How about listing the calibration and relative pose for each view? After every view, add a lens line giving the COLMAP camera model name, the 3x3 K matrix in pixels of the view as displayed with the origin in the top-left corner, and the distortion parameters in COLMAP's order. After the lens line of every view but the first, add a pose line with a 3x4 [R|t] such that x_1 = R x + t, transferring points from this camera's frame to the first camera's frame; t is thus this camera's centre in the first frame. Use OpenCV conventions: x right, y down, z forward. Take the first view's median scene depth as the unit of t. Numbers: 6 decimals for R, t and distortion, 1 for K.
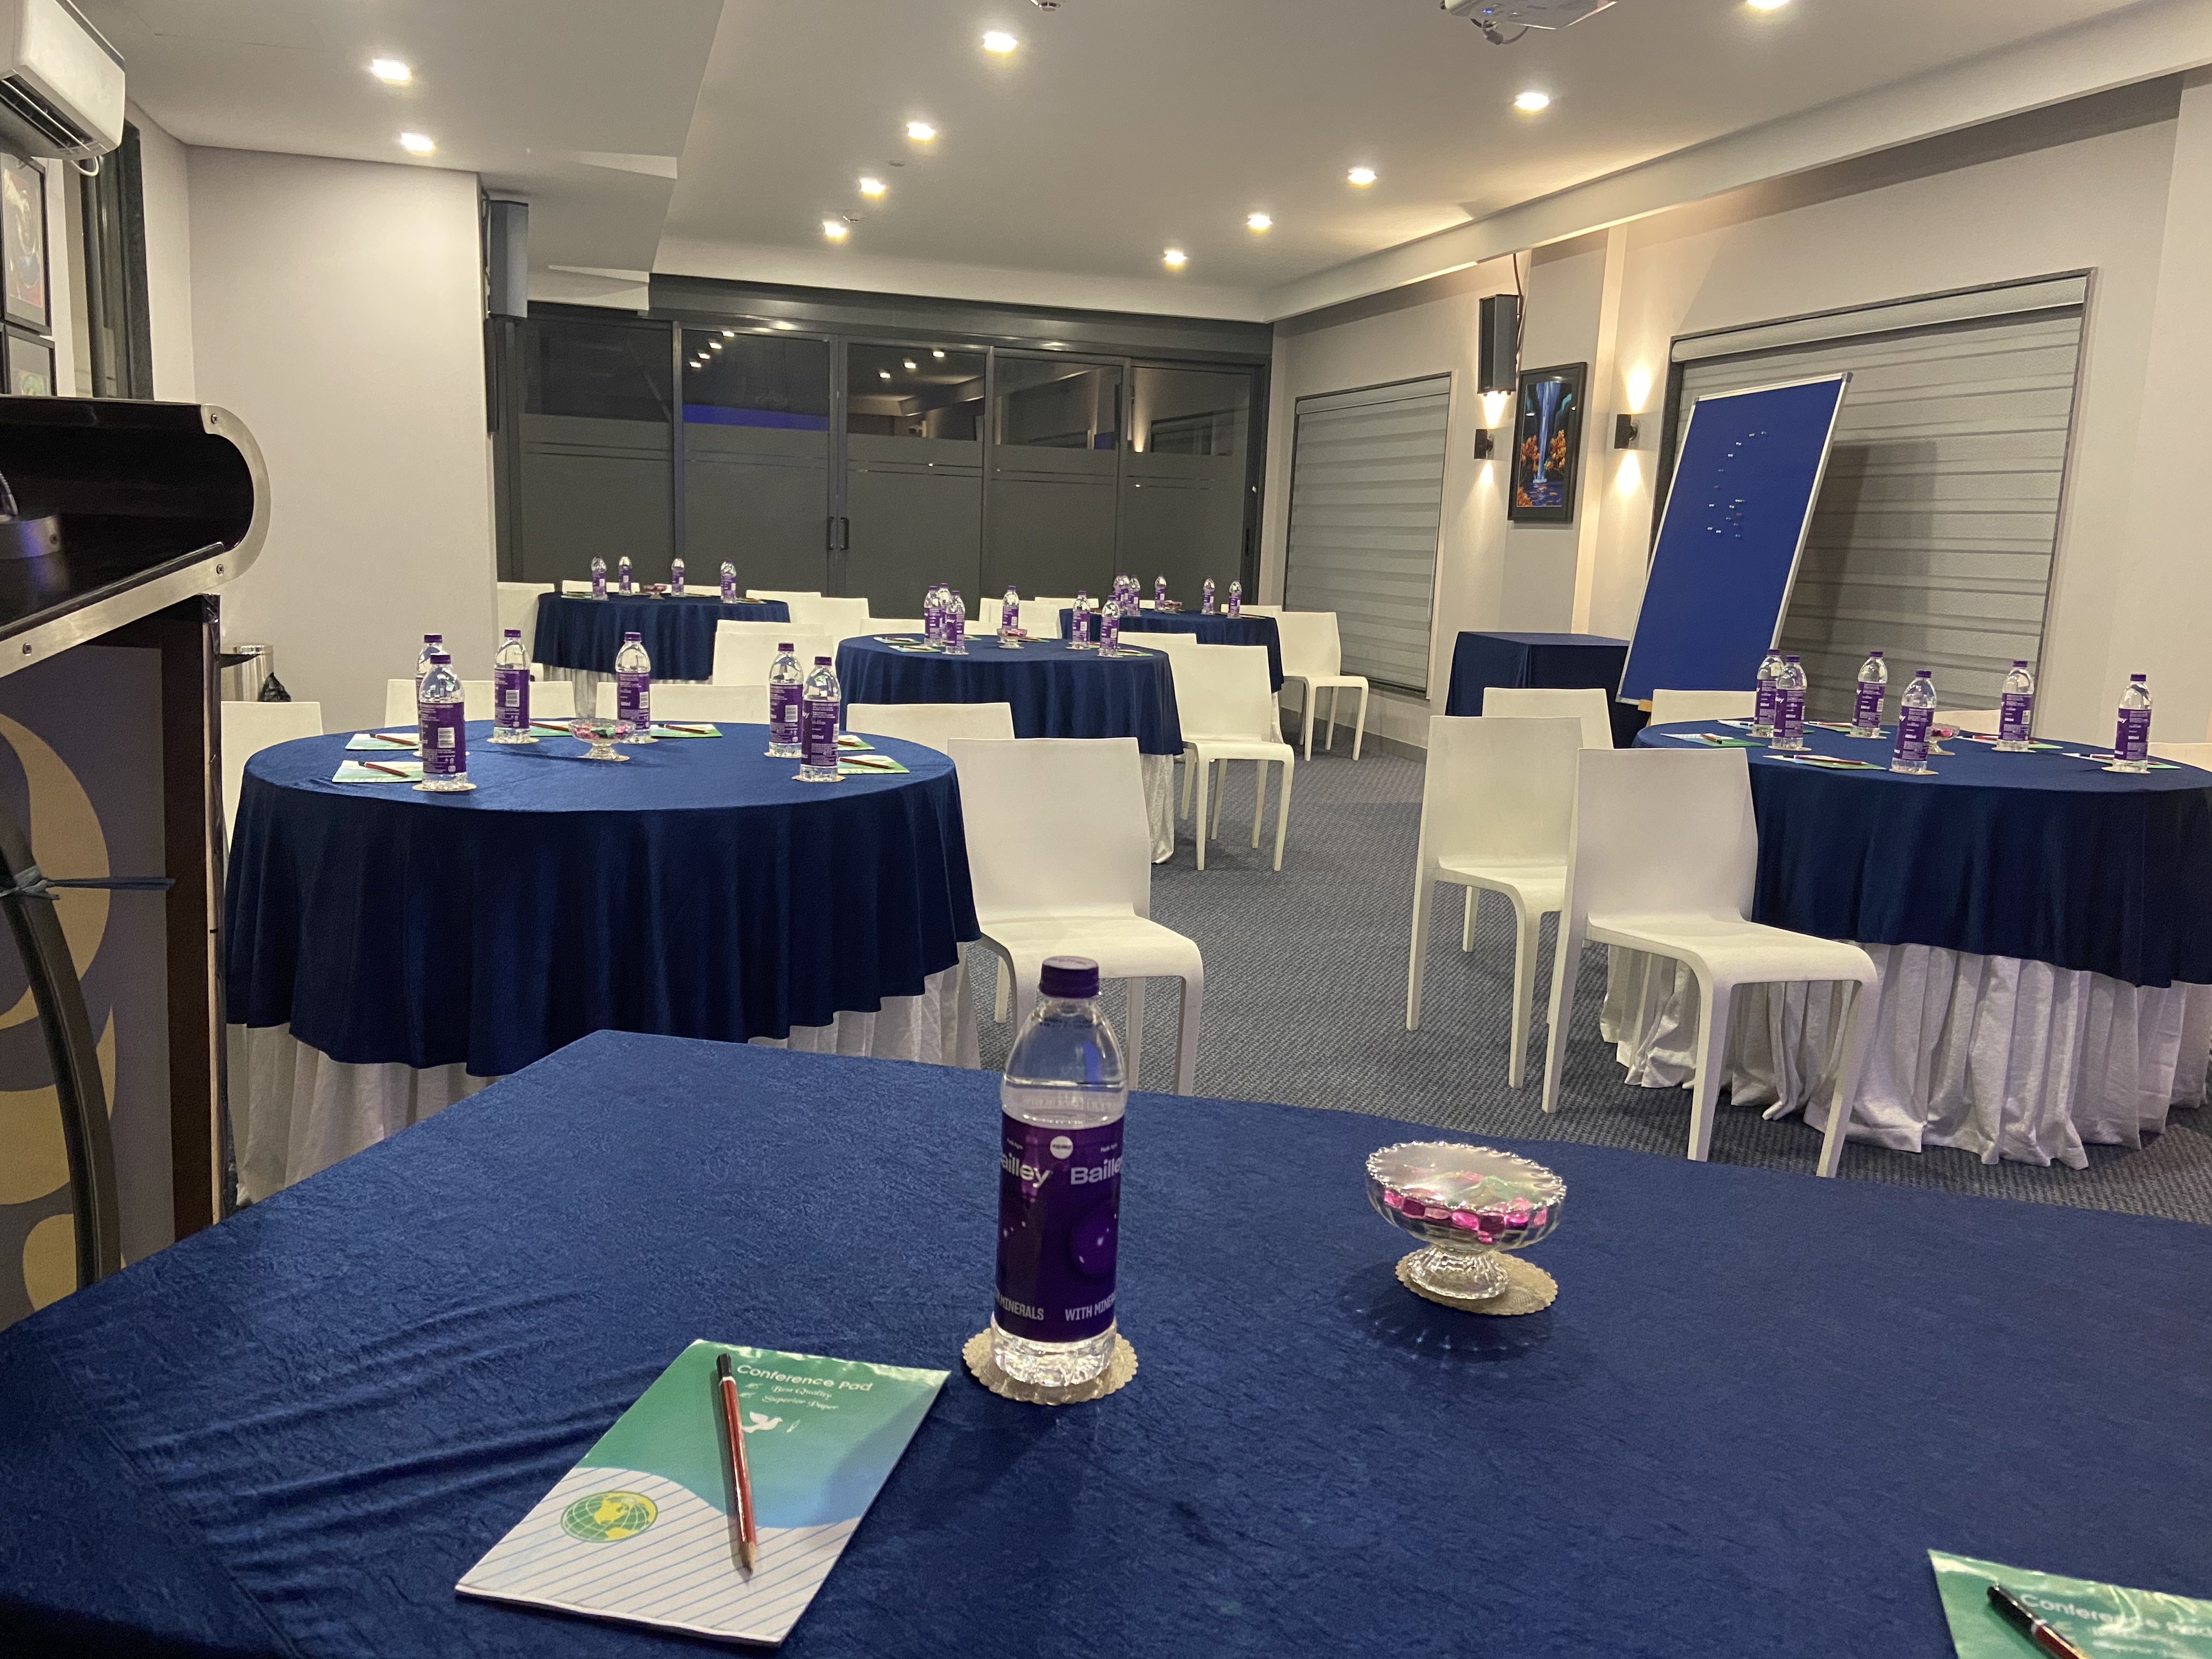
lens RADIAL K [[1653.1, 0, 1076.0], [0, 1653.1, 806.2], [0, 0, 1]] dist [0.115244, -0.140596]
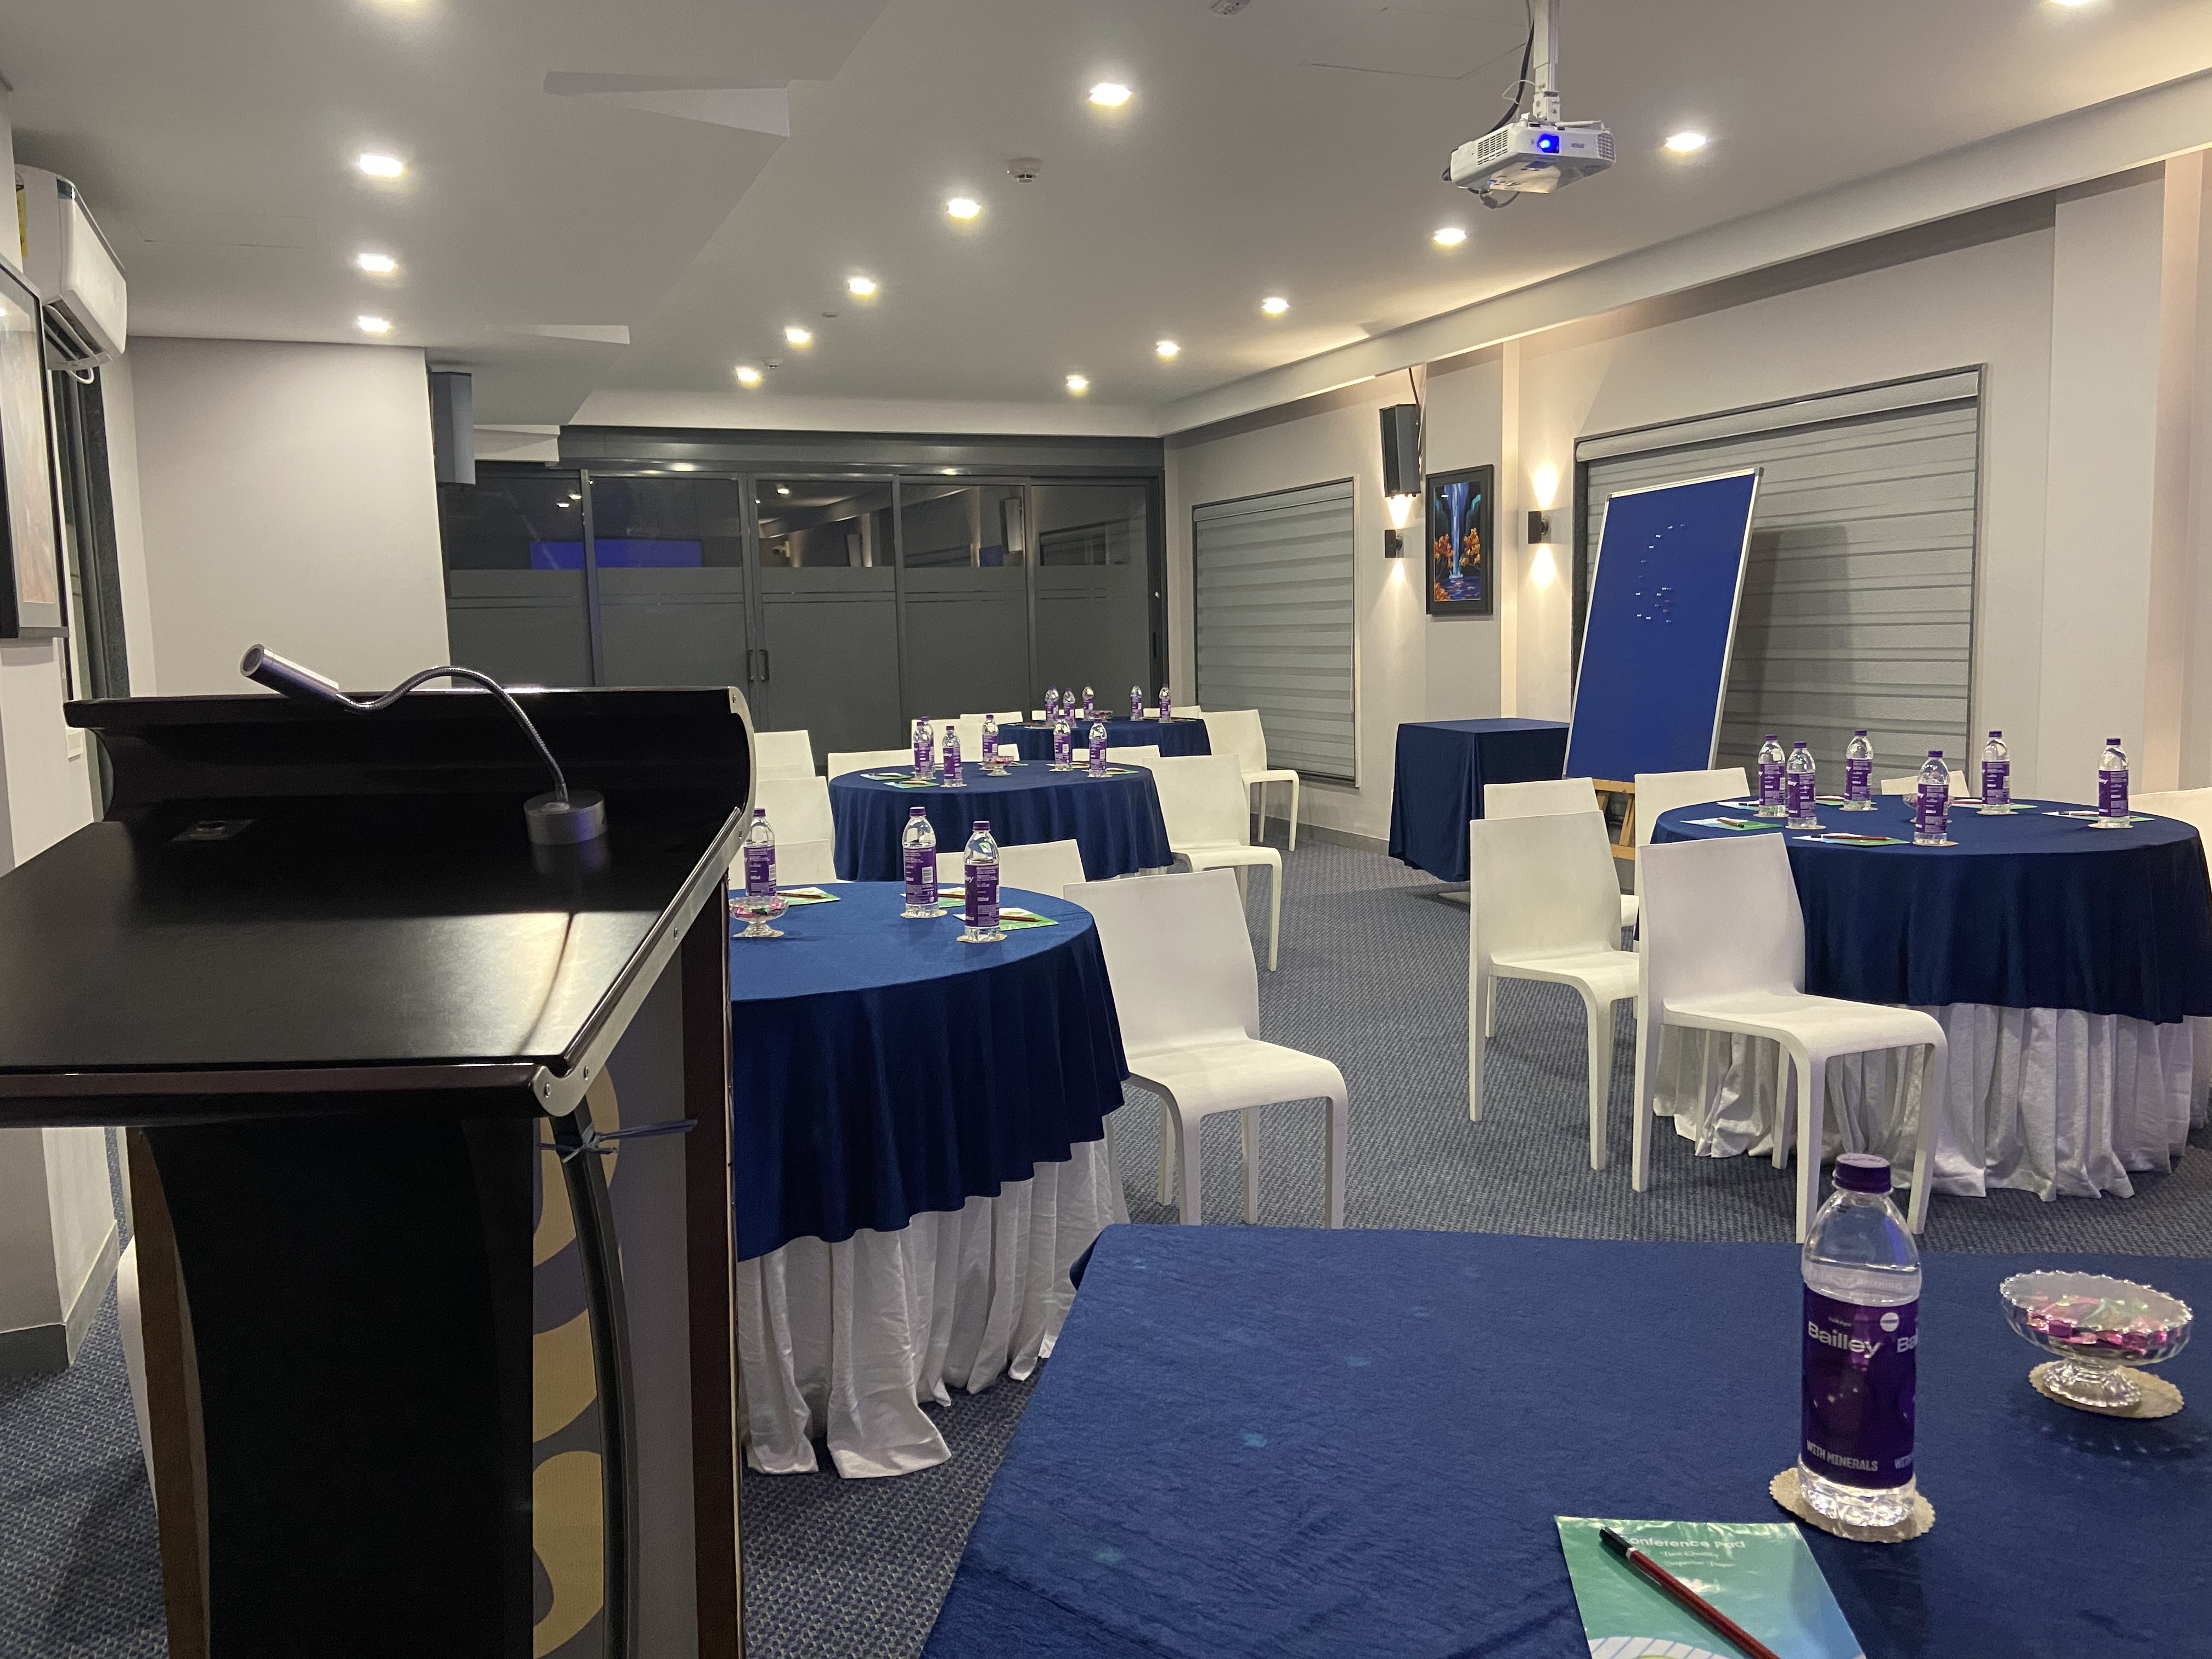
lens RADIAL K [[1653.1, 0, 1076.0], [0, 1653.1, 806.2], [0, 0, 1]] dist [0.115244, -0.140596]
pose [[0.993036, -0.076855, 0.089290, -0.125837], [0.081805, 0.995229, -0.053167, -0.026901], [-0.084778, 0.060101, 0.994586, -0.030832]]
